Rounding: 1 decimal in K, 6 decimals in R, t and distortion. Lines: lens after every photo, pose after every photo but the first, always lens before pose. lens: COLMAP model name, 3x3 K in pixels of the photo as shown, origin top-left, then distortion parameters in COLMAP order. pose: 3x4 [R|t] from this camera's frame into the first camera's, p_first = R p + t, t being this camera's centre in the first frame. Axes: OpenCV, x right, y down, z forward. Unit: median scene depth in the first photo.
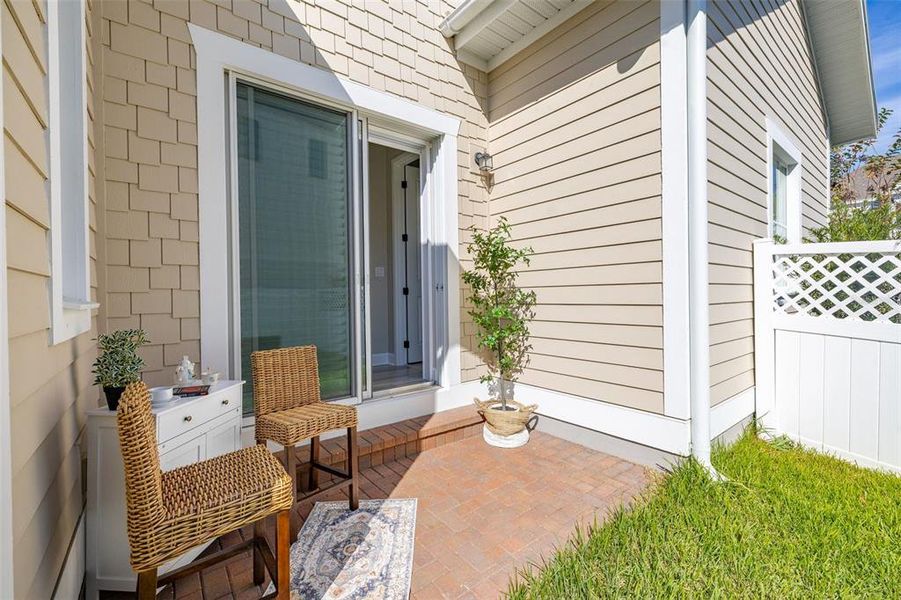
lens RADIAL K [[379.3, 0, 449.7], [0, 379.3, 297.3], [0, 0, 1]] dist [0.000745, 0.000434]
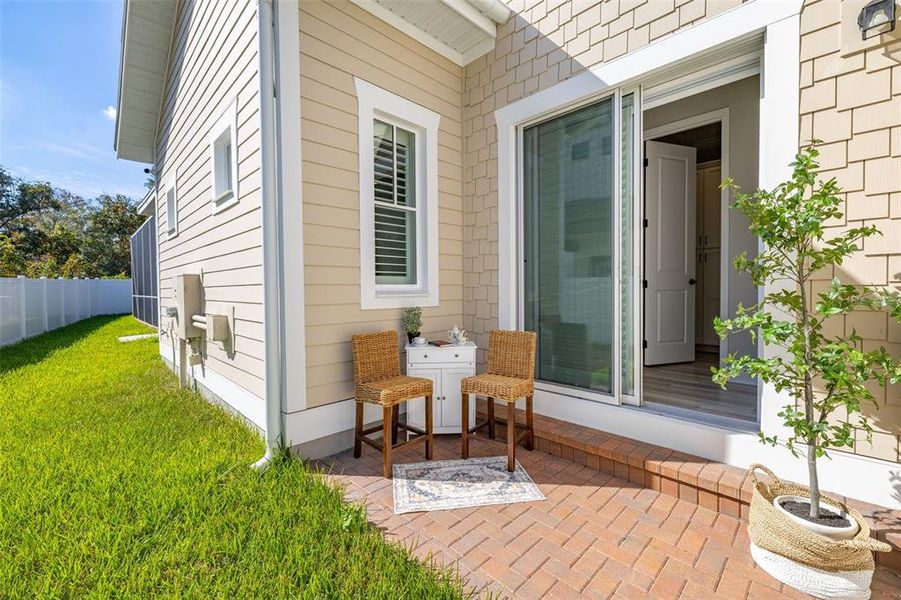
lens RADIAL K [[379.3, 0, 449.7], [0, 379.3, 297.3], [0, 0, 1]] dist [0.000745, 0.000434]
pose [[0.119101, 0.034429, -0.992285, 0.792553], [-0.000053, 0.999399, 0.034669, -0.023232], [0.992882, -0.004077, 0.119031, 0.602408]]
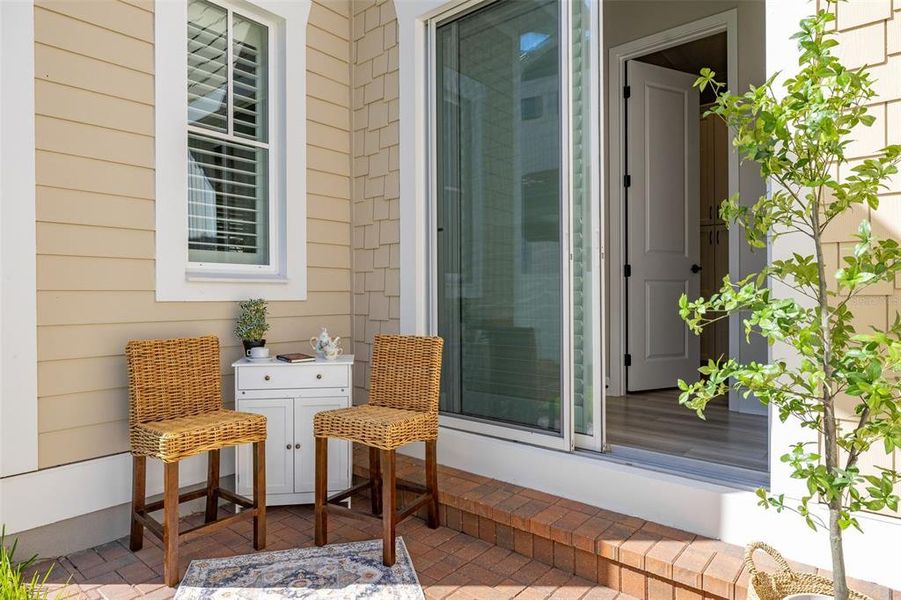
lens RADIAL K [[525.9, 0, 450.8], [0, 525.9, 297.3], [0, 0, 1]] dist [-0.001022, -0.001324]
pose [[0.205340, 0.013948, -0.978591, 0.658812], [-0.004470, 0.999901, 0.013314, 0.036525], [0.978680, 0.001640, 0.205382, 0.817940]]
